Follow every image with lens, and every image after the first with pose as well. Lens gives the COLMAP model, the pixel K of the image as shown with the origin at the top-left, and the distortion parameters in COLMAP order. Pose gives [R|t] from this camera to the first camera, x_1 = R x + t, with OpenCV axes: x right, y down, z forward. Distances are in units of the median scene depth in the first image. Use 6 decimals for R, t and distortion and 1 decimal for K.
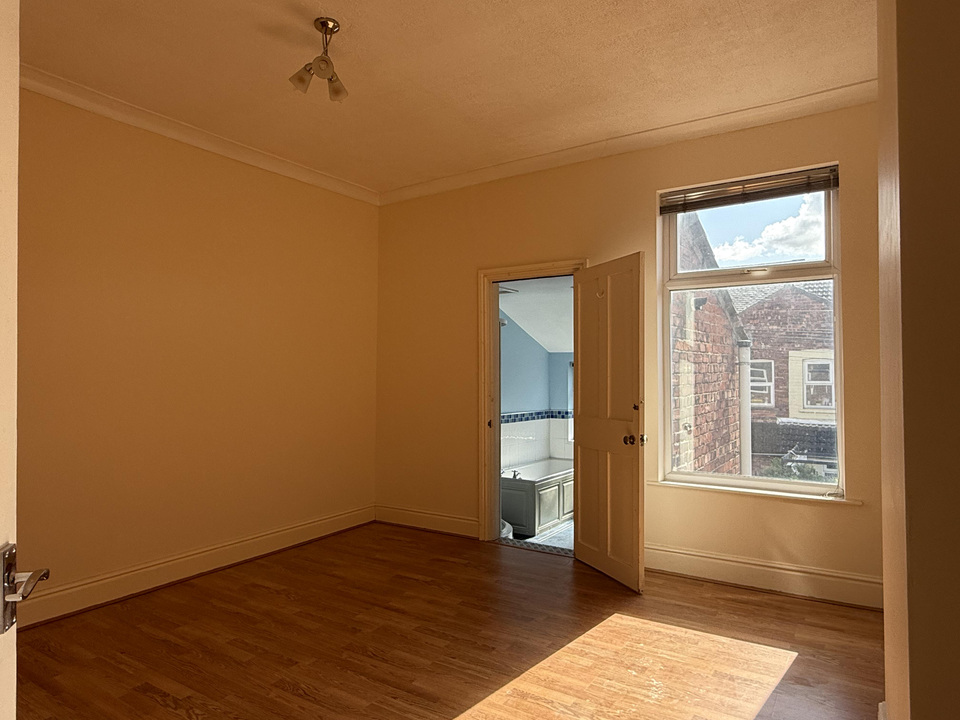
lens RADIAL K [[591.9, 0, 481.7], [0, 591.9, 360.9], [0, 0, 1]] dist [-0.006310, -0.000261]
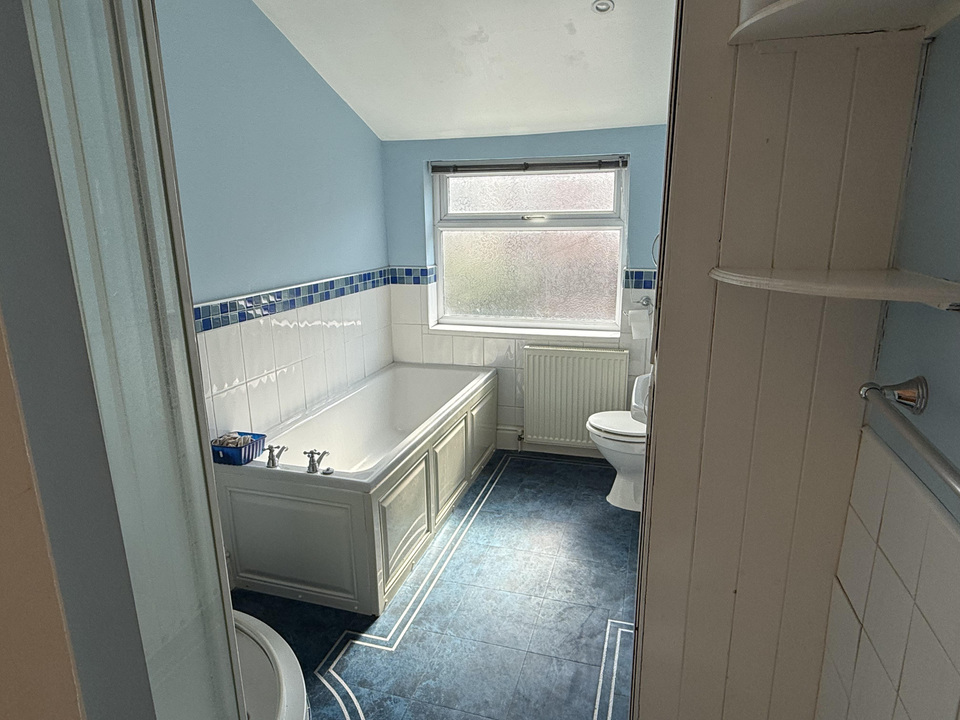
lens RADIAL K [[591.9, 0, 481.5], [0, 591.9, 359.6], [0, 0, 1]] dist [-0.006310, -0.000261]
pose [[0.957607, -0.084492, 0.275408, 0.050098], [0.007638, 0.963132, 0.268920, 0.027106], [-0.287976, -0.255416, 0.922947, 0.532346]]
